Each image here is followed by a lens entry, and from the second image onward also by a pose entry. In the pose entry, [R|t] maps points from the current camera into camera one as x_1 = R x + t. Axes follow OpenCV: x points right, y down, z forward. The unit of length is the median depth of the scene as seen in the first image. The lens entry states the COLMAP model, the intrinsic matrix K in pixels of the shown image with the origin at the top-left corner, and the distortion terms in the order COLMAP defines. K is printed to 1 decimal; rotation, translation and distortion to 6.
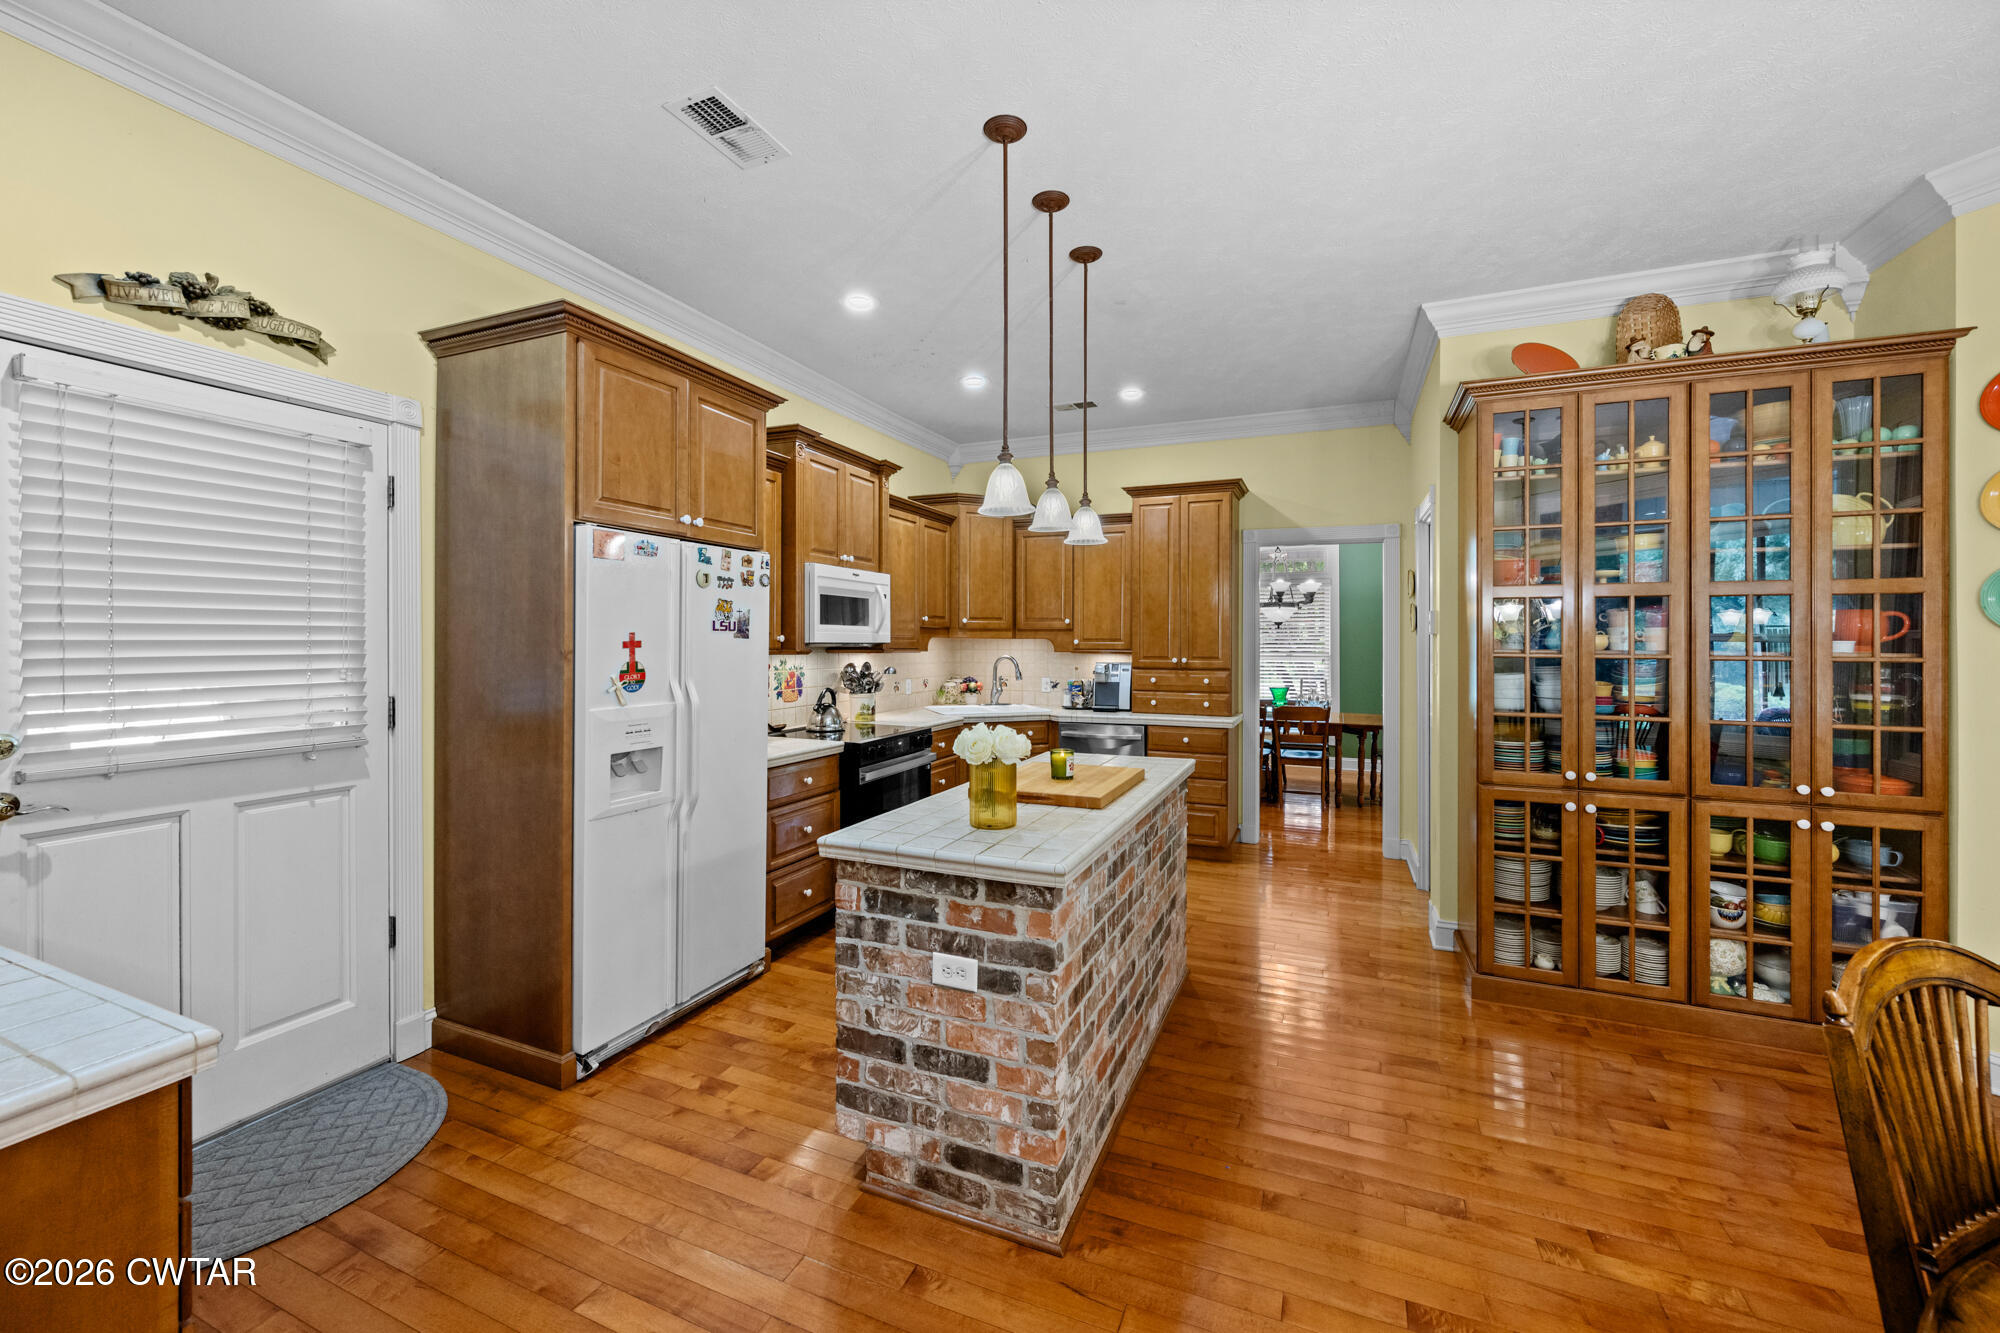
lens RADIAL K [[792.0, 0, 999.7], [0, 792.0, 642.8], [0, 0, 1]] dist [0.000440, 0.000024]
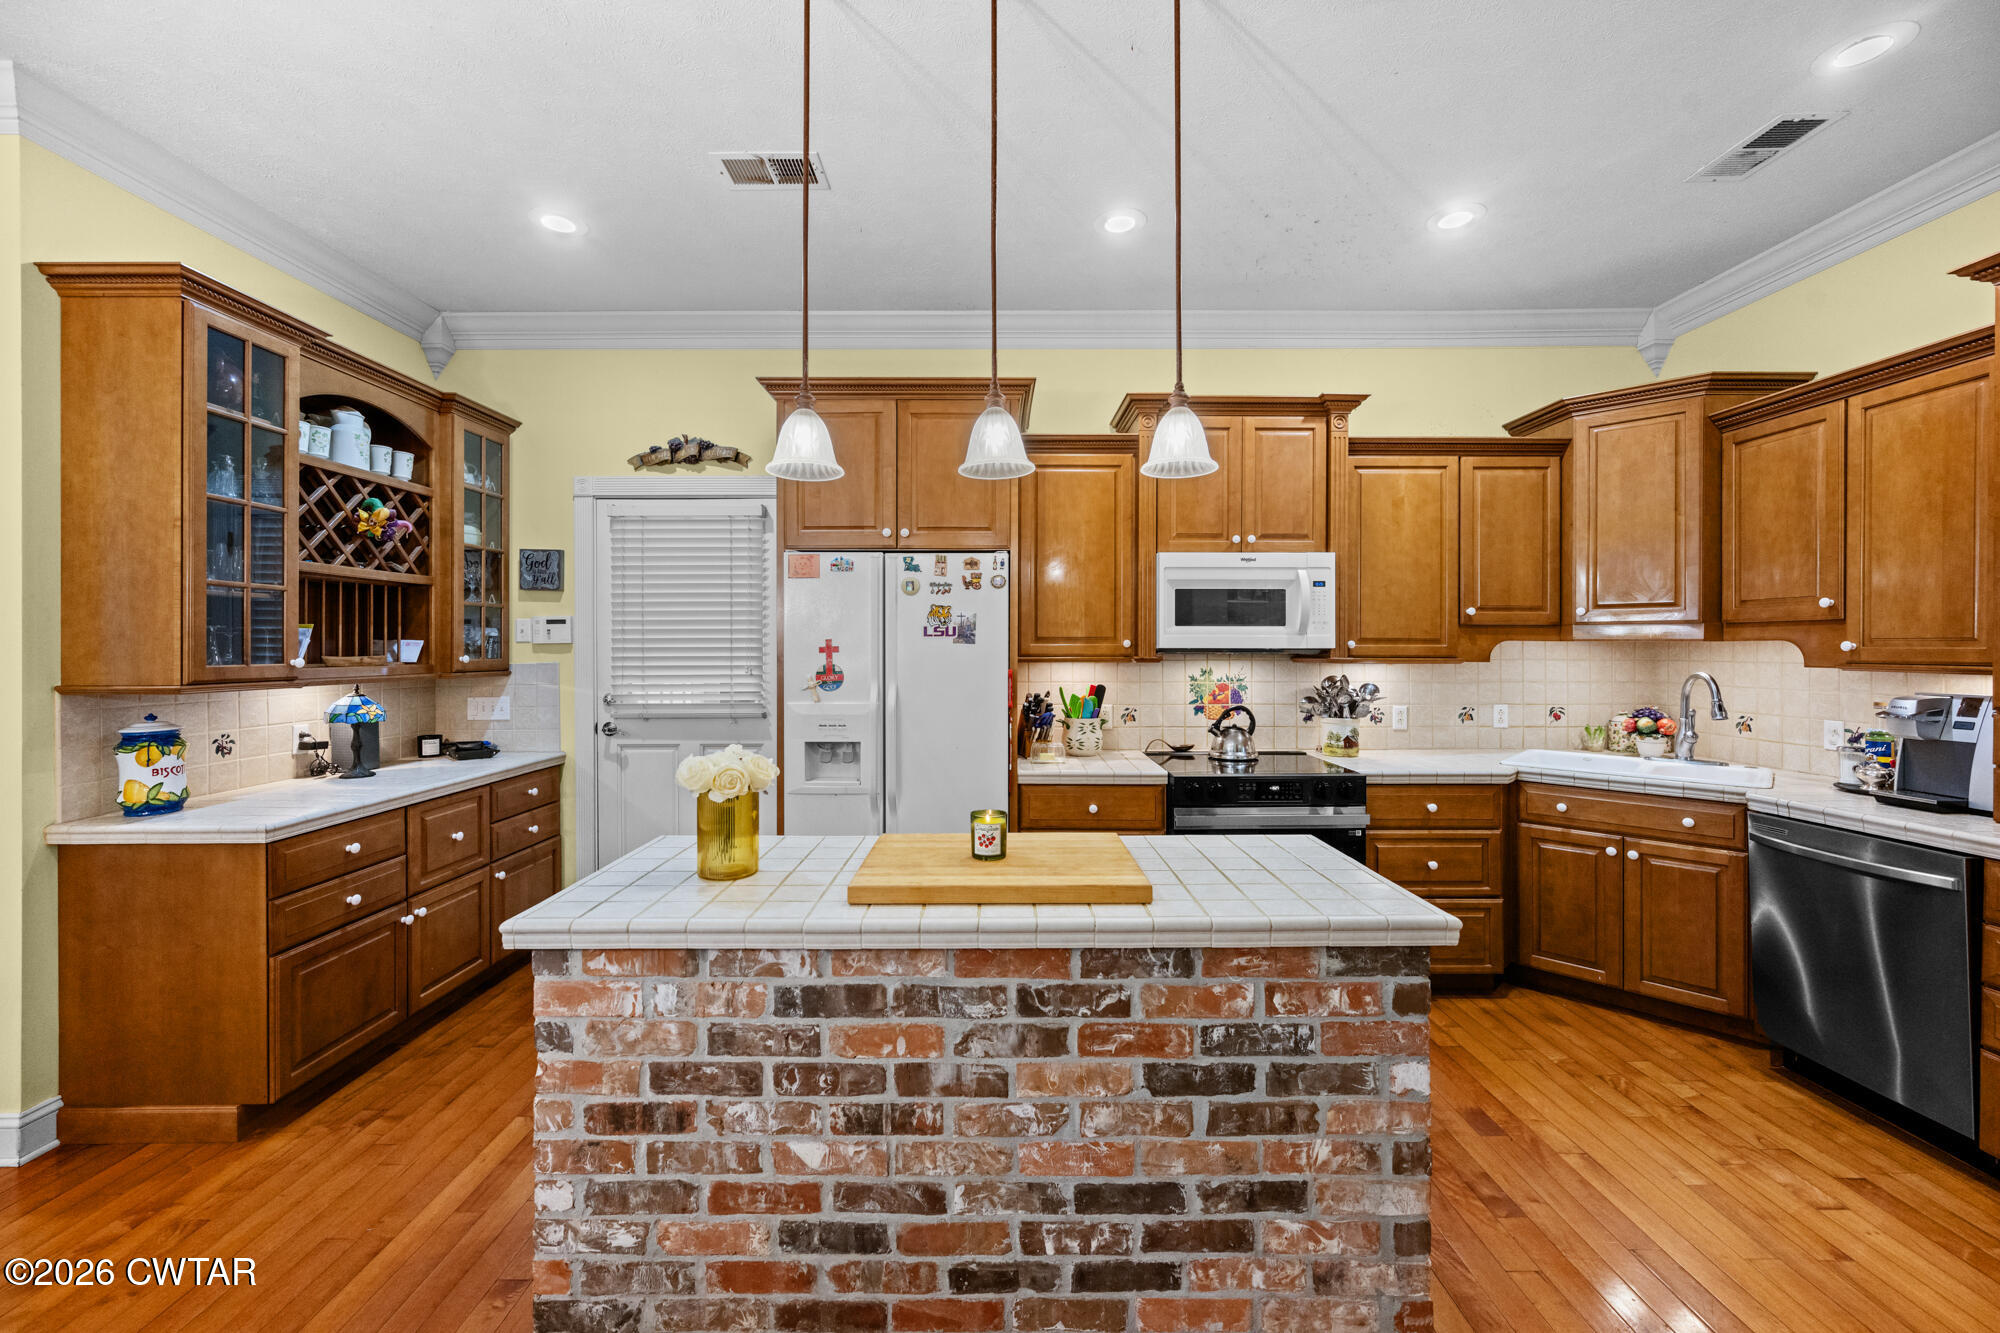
lens RADIAL K [[792.0, 0, 999.7], [0, 792.0, 642.8], [0, 0, 1]] dist [0.000440, 0.000024]
pose [[0.392254, -0.007094, -0.919830, 0.424197], [-0.000413, 0.999969, -0.007888, 0.000685], [0.919857, 0.003474, 0.392238, 0.474793]]
